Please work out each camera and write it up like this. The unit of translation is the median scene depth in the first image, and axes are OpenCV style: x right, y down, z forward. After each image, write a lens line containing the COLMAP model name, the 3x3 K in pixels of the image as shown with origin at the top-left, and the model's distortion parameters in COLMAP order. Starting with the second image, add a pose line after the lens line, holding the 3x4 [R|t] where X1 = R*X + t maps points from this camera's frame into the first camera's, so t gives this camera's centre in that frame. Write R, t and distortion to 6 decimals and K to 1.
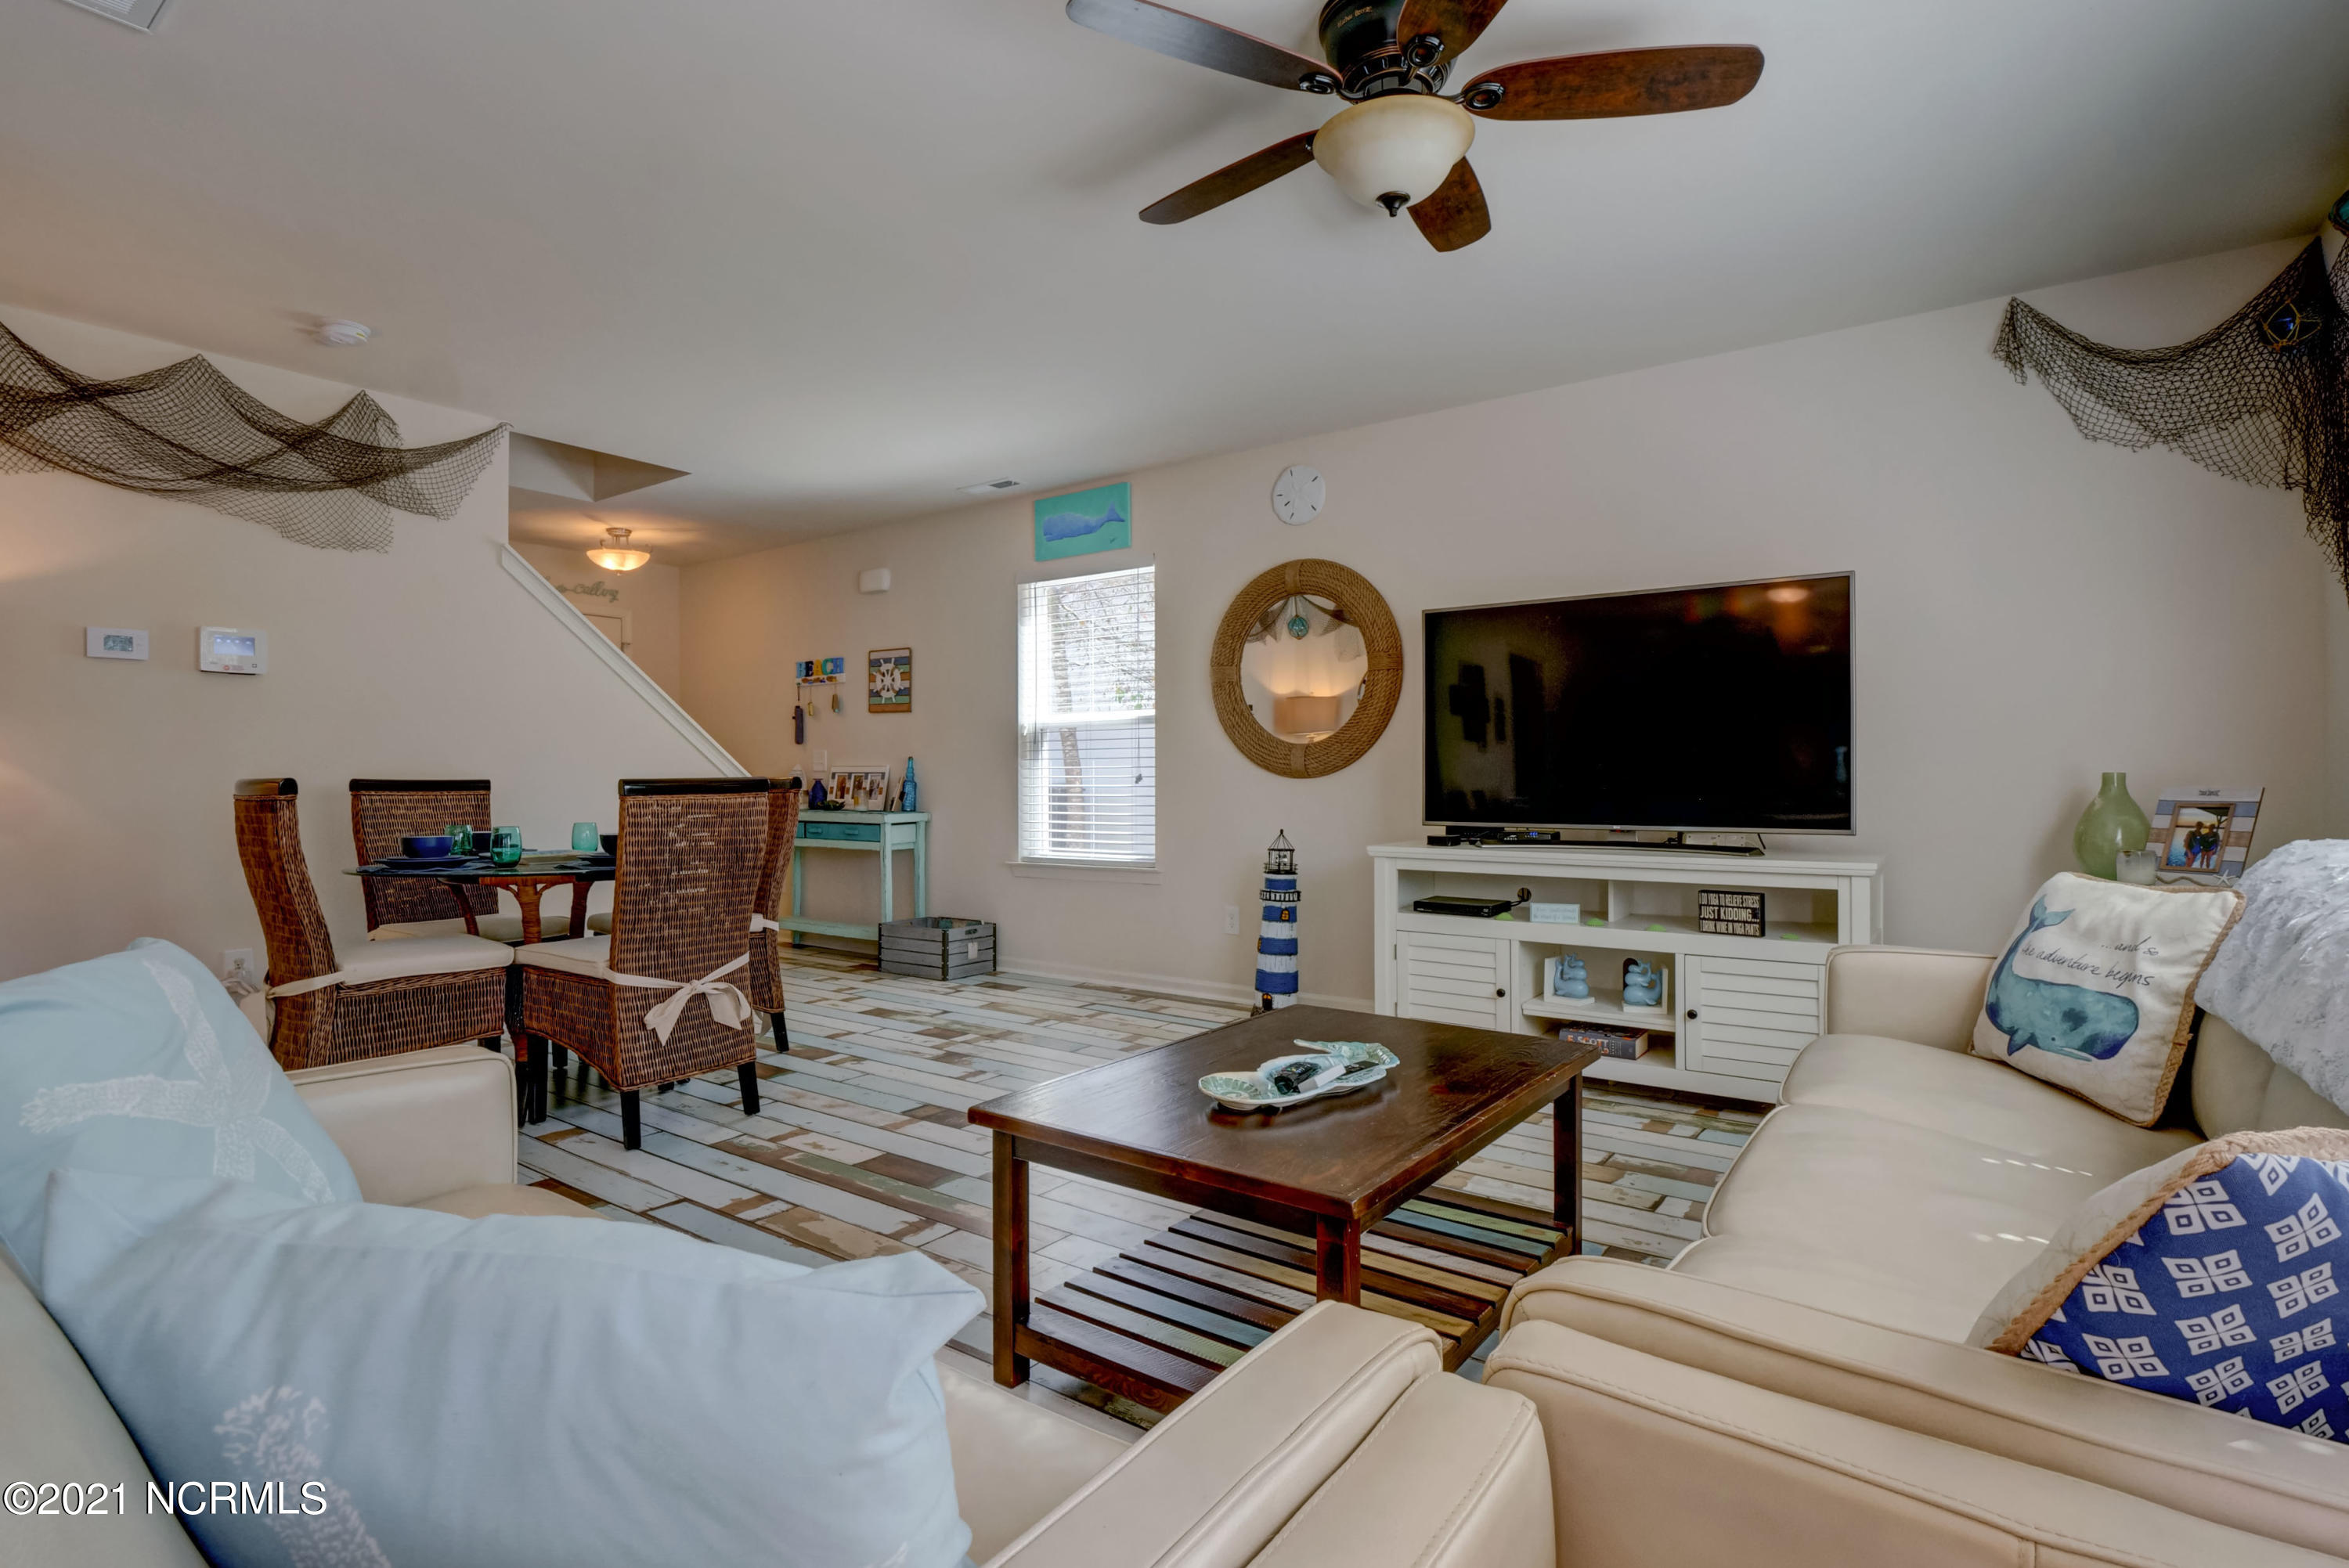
lens RADIAL K [[1140.9, 0, 1168.3], [0, 1140.9, 776.4], [0, 0, 1]] dist [-0.014366, -0.001339]
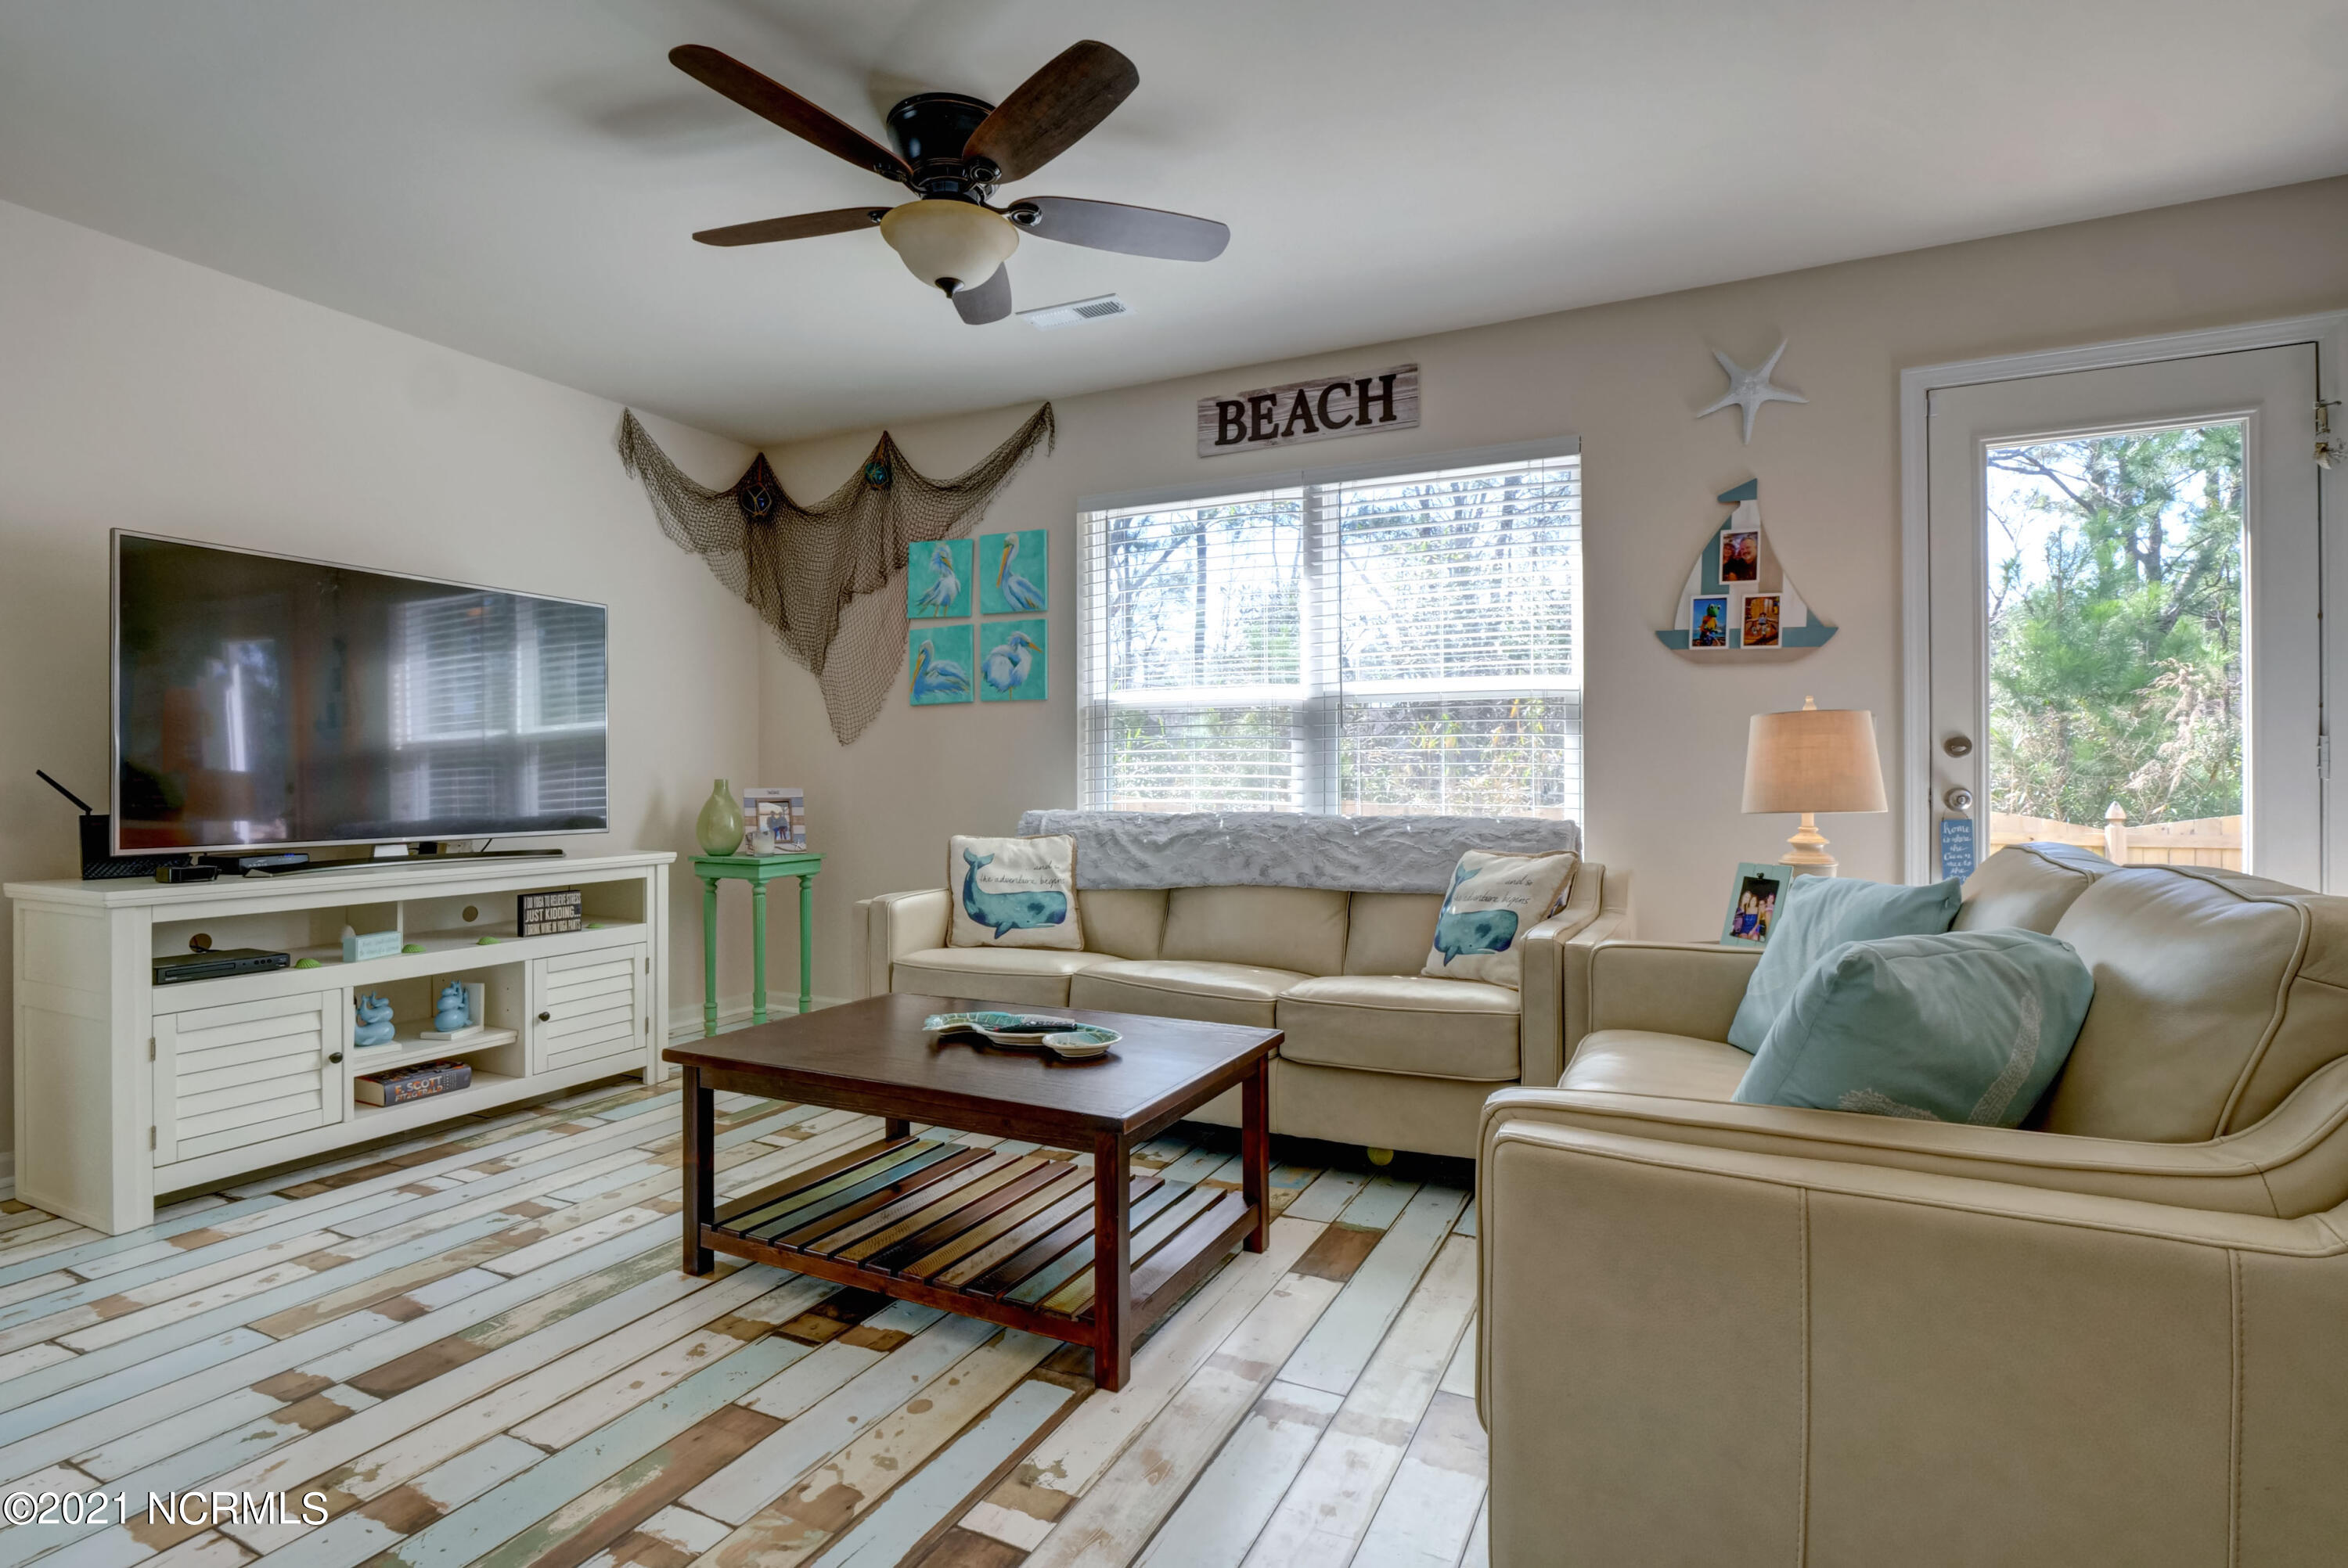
lens RADIAL K [[1140.4, 0, 1167.8], [0, 1140.4, 776.4], [0, 0, 1]] dist [-0.014366, -0.001339]
pose [[-0.171452, 0.006953, 0.985168, -0.602256], [0.004072, 0.999972, -0.006349, 0.003892], [-0.985184, 0.002923, -0.171476, 0.597898]]
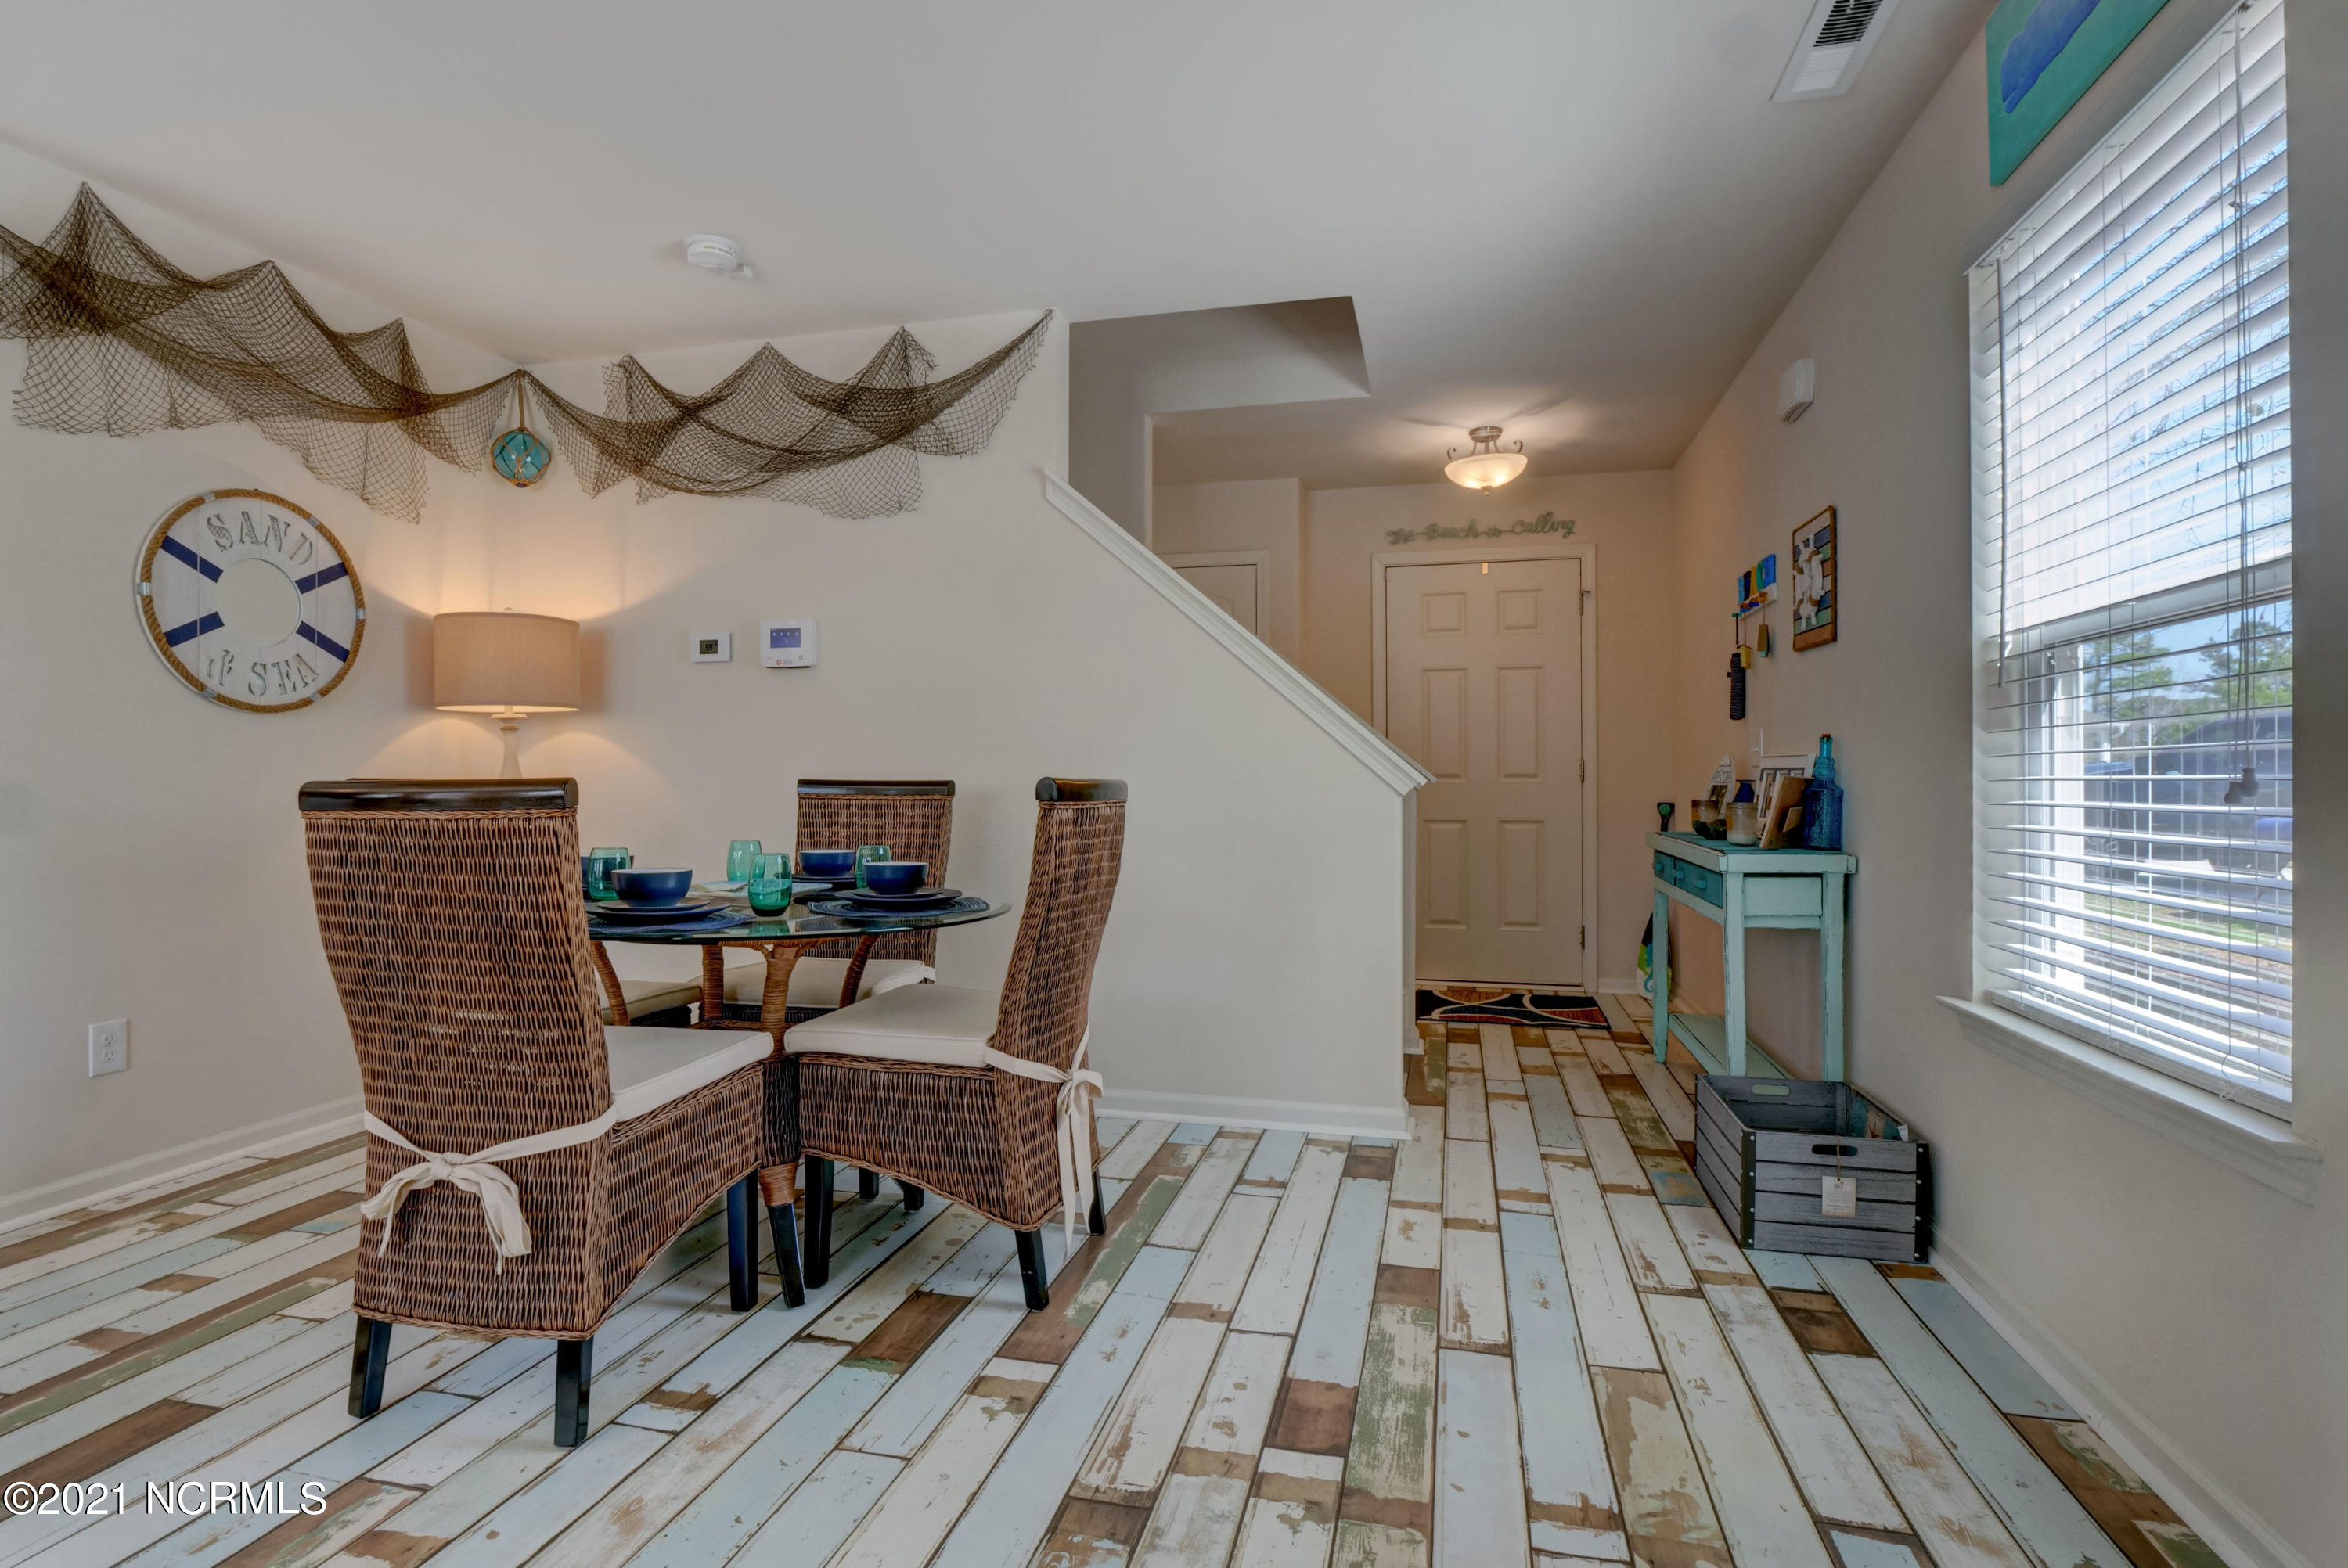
lens RADIAL K [[1140.4, 0, 1167.8], [0, 1140.4, 776.4], [0, 0, 1]] dist [-0.014366, -0.001339]
pose [[0.378639, -0.000016, -0.925544, 0.192283], [0.000032, 1.000000, -0.000004, 0.000272], [0.925544, -0.000028, 0.378639, 1.014146]]
